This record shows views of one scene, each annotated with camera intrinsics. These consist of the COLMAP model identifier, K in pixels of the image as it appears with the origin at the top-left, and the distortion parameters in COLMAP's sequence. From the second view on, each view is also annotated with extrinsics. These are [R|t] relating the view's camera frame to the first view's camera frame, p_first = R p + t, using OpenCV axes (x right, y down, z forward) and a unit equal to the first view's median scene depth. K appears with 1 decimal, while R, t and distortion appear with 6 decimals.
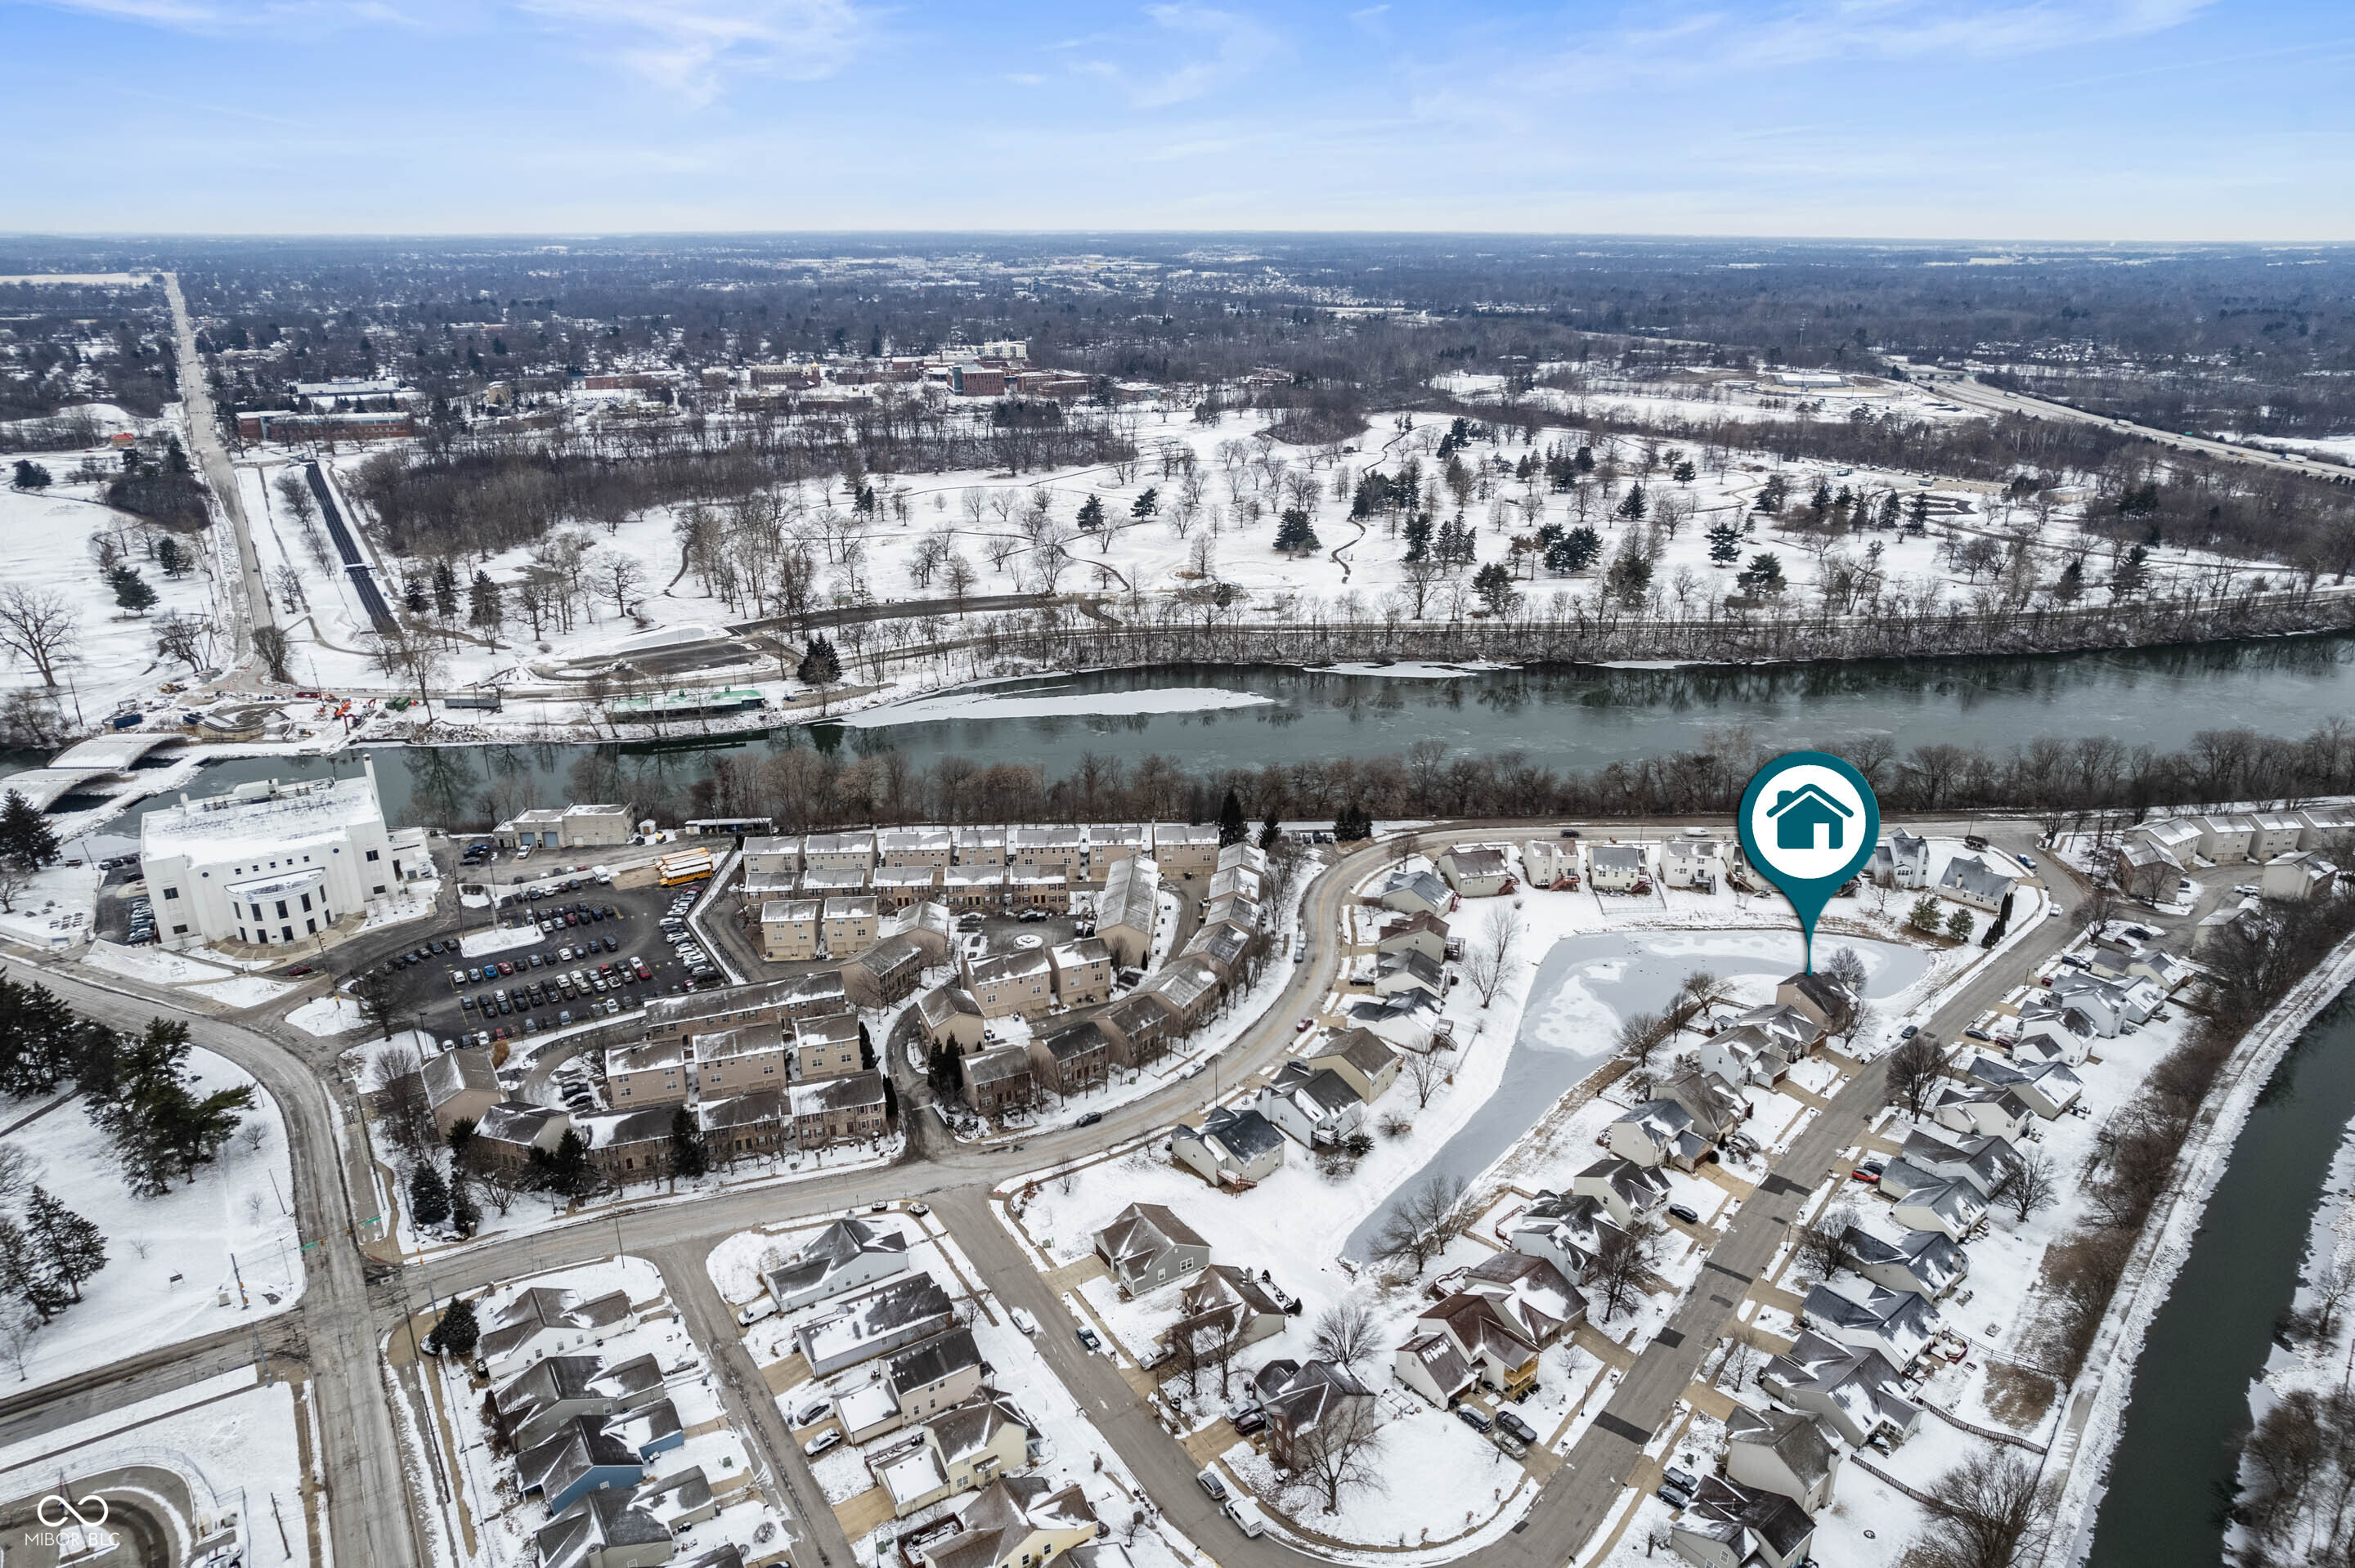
lens RADIAL K [[1522.4, 0, 1177.5], [0, 1522.4, 784.0], [0, 0, 1]] dist [-0.021918, 0.003561]
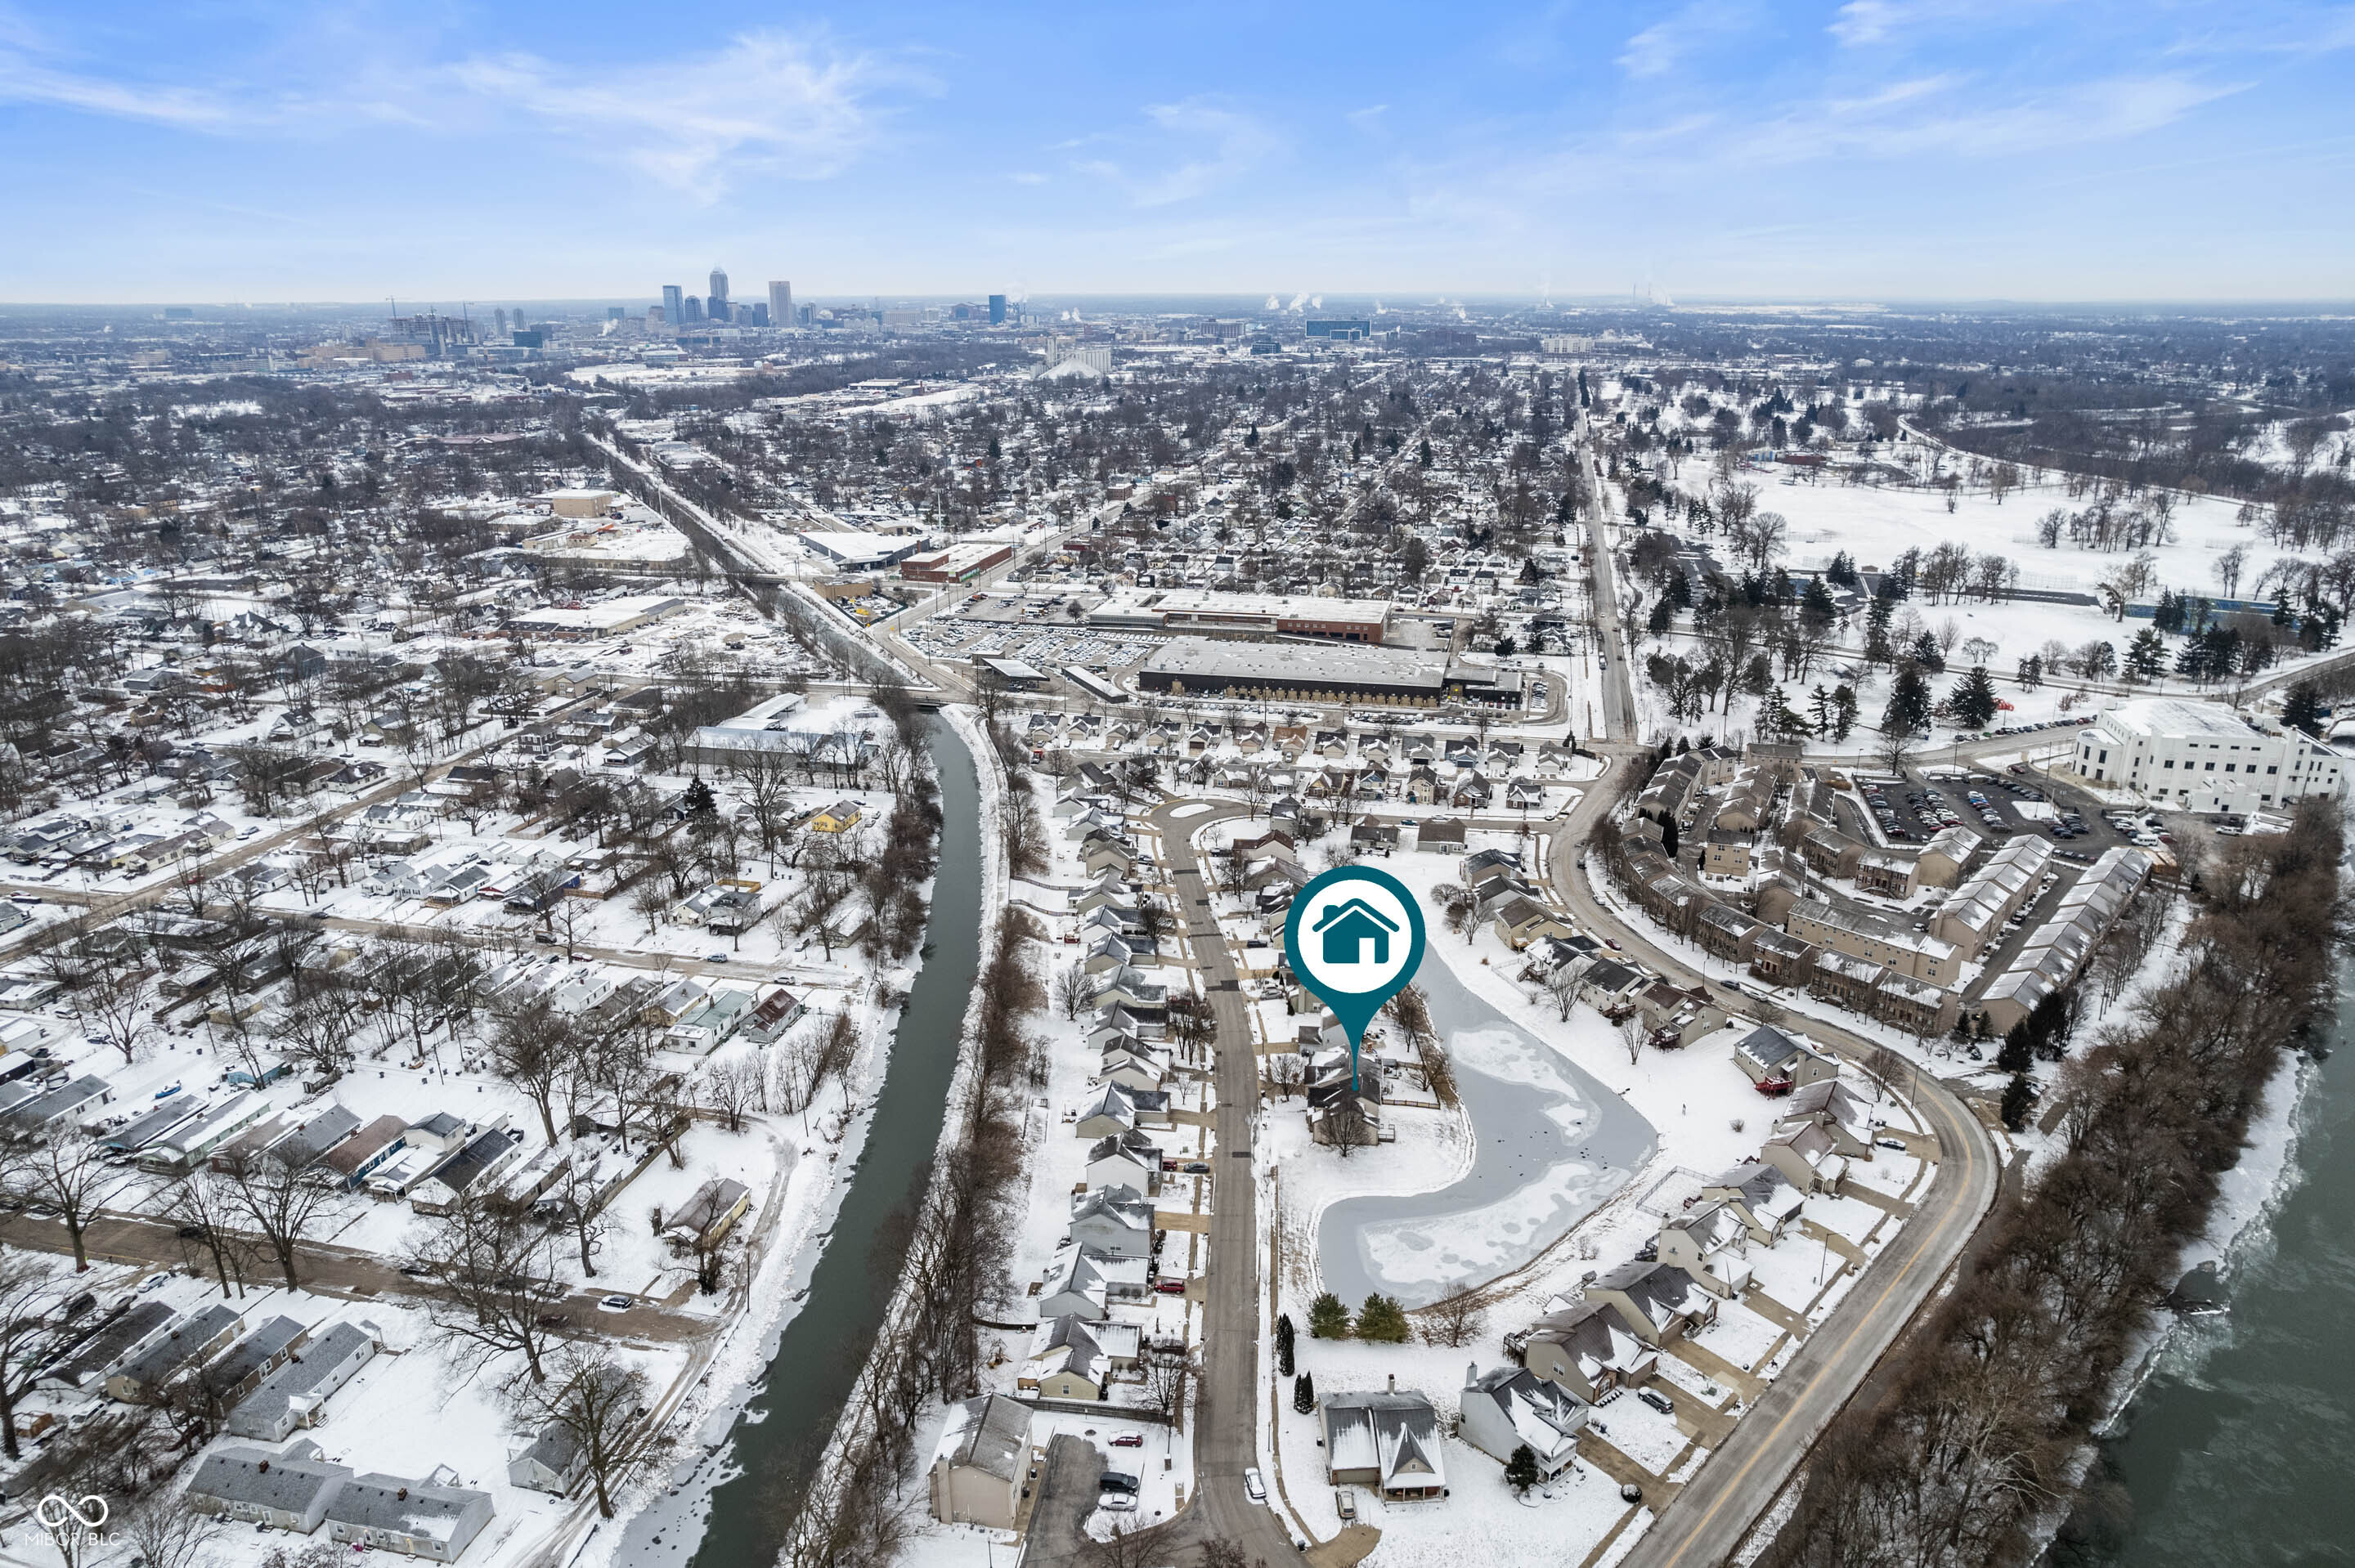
lens RADIAL K [[1547.1, 0, 1202.1], [0, 1547.1, 758.6], [0, 0, 1]] dist [-0.077207, 0.075781]
pose [[-0.704339, 0.212021, -0.677462, 0.659789], [-0.251801, 0.817674, 0.517693, -0.302569], [0.663704, 0.535216, -0.522532, 0.814076]]
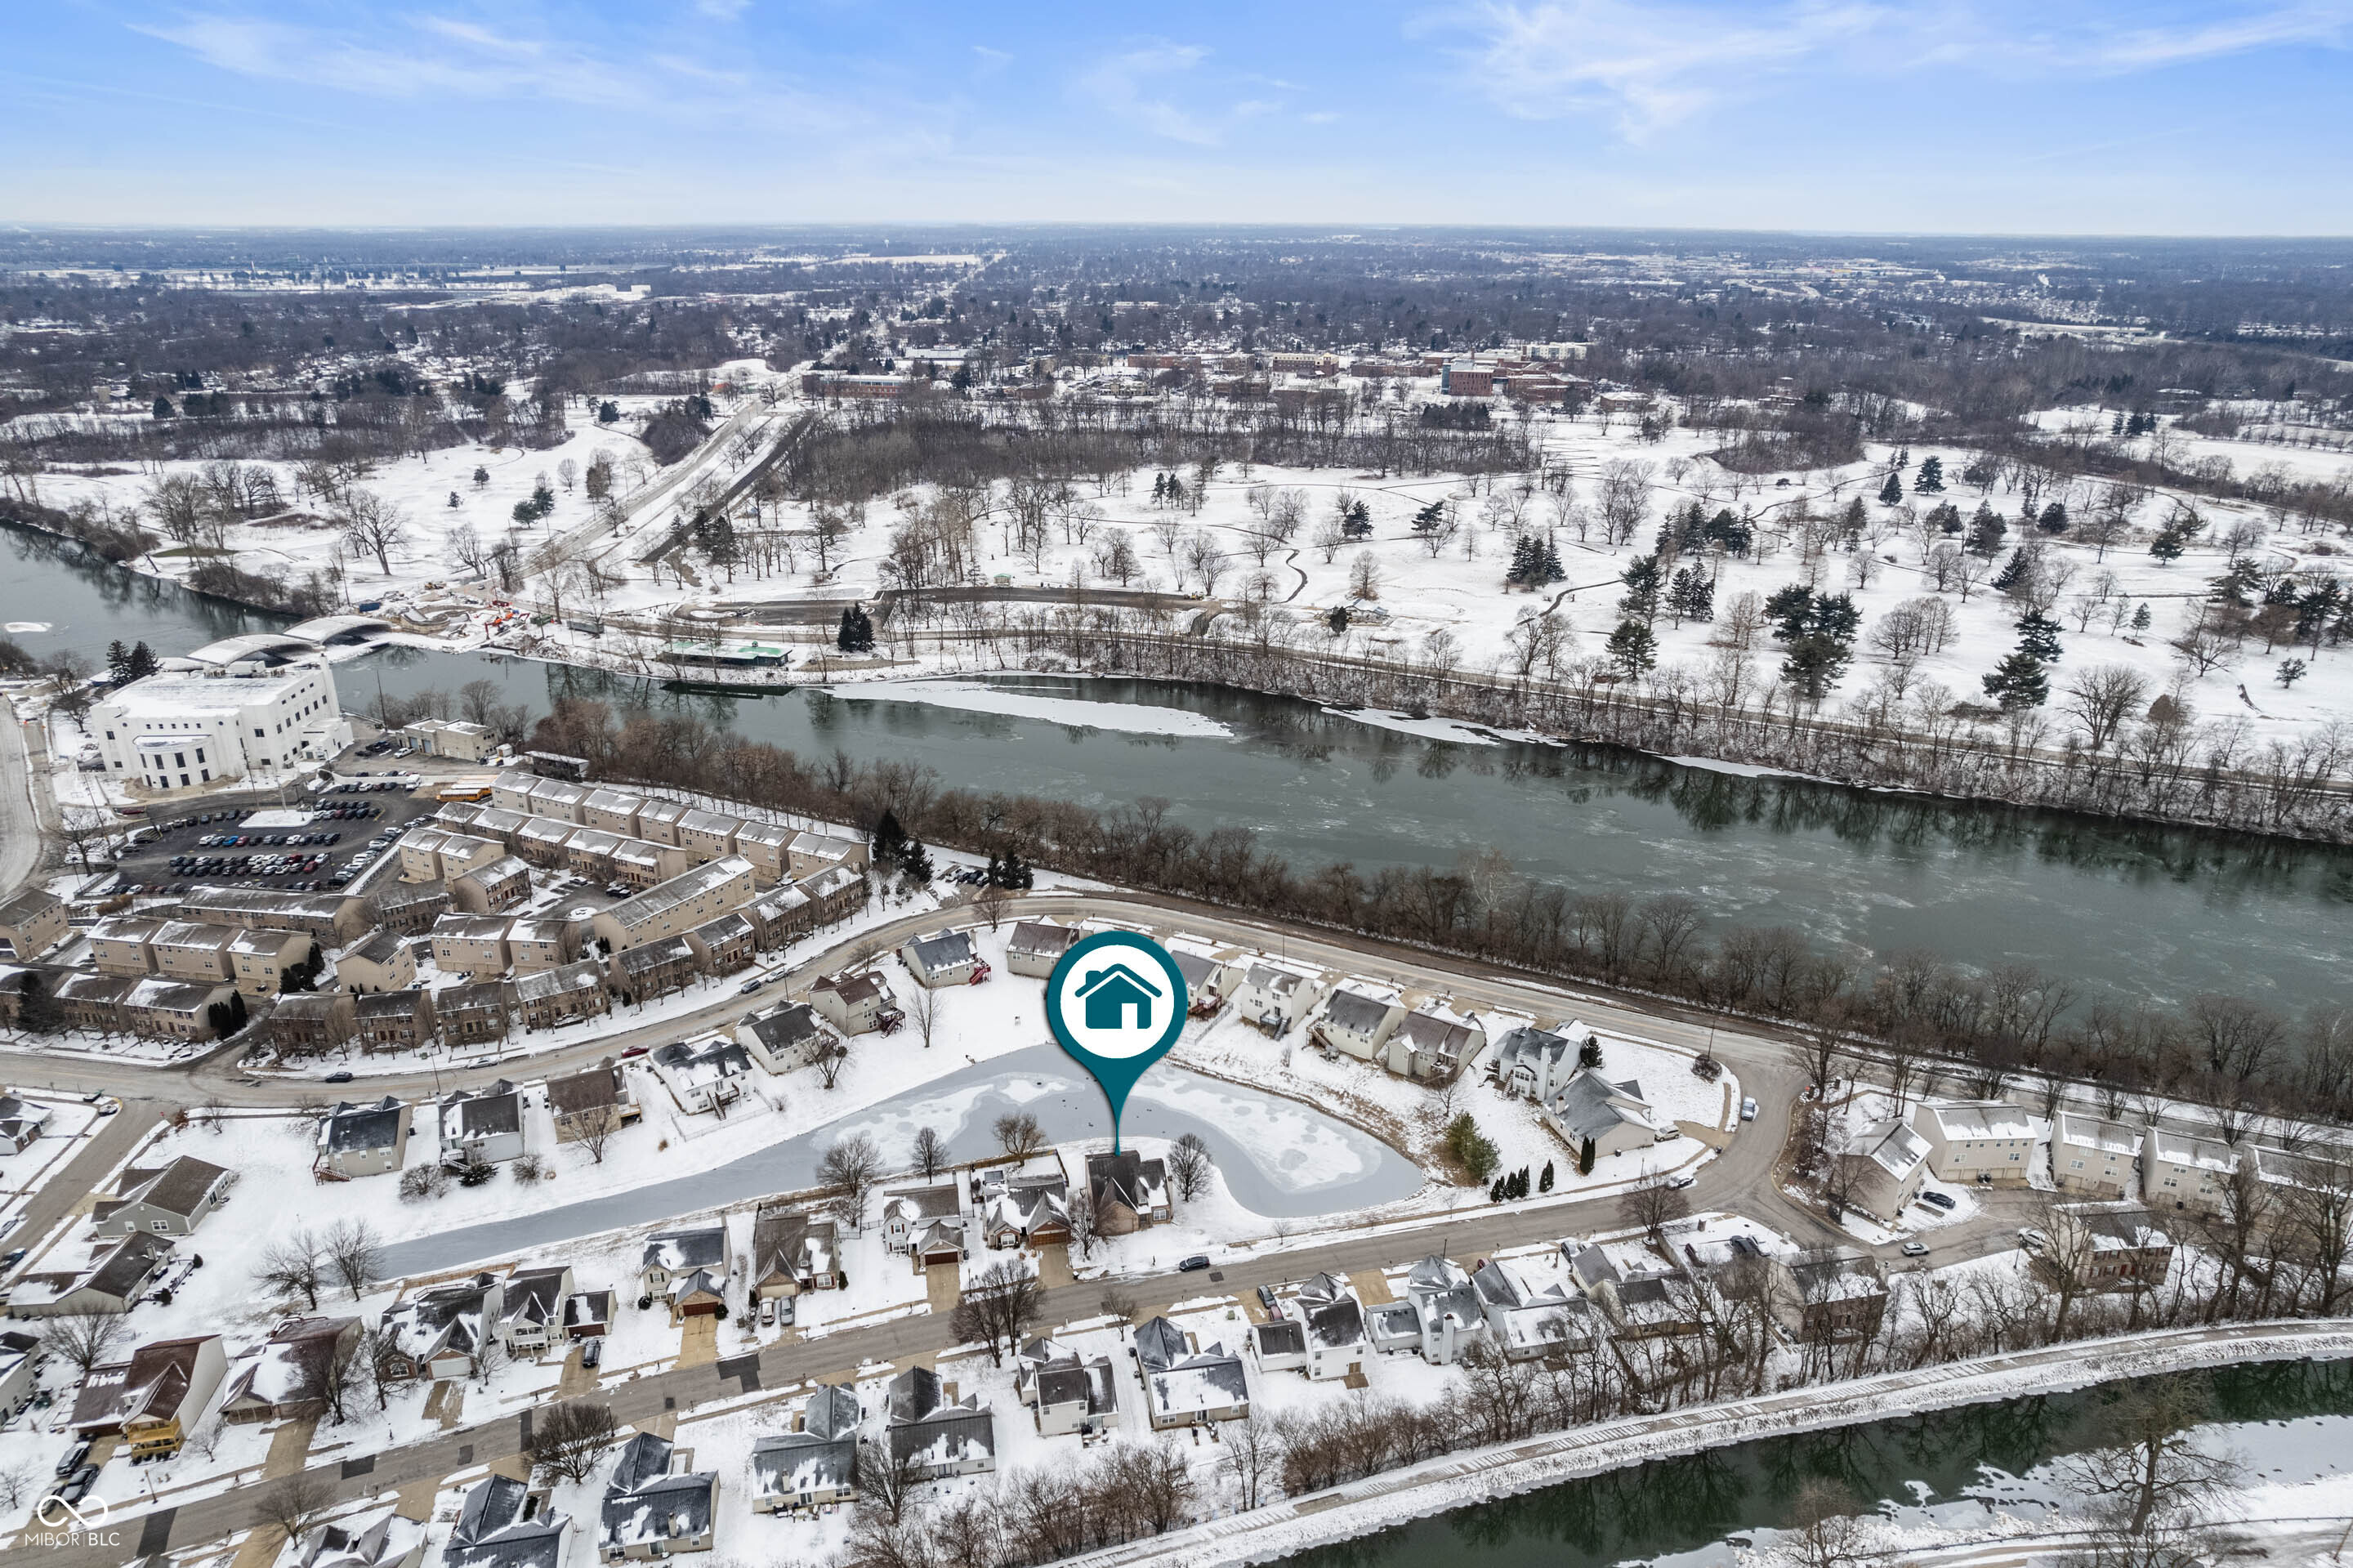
lens RADIAL K [[1546.0, 0, 1201.1], [0, 1546.0, 758.6], [0, 0, 1]] dist [-0.077207, 0.075781]
pose [[0.882029, 0.162444, -0.442308, 0.478381], [-0.168923, 0.985312, 0.025011, -0.064102], [0.439874, 0.052656, 0.896514, 0.174876]]
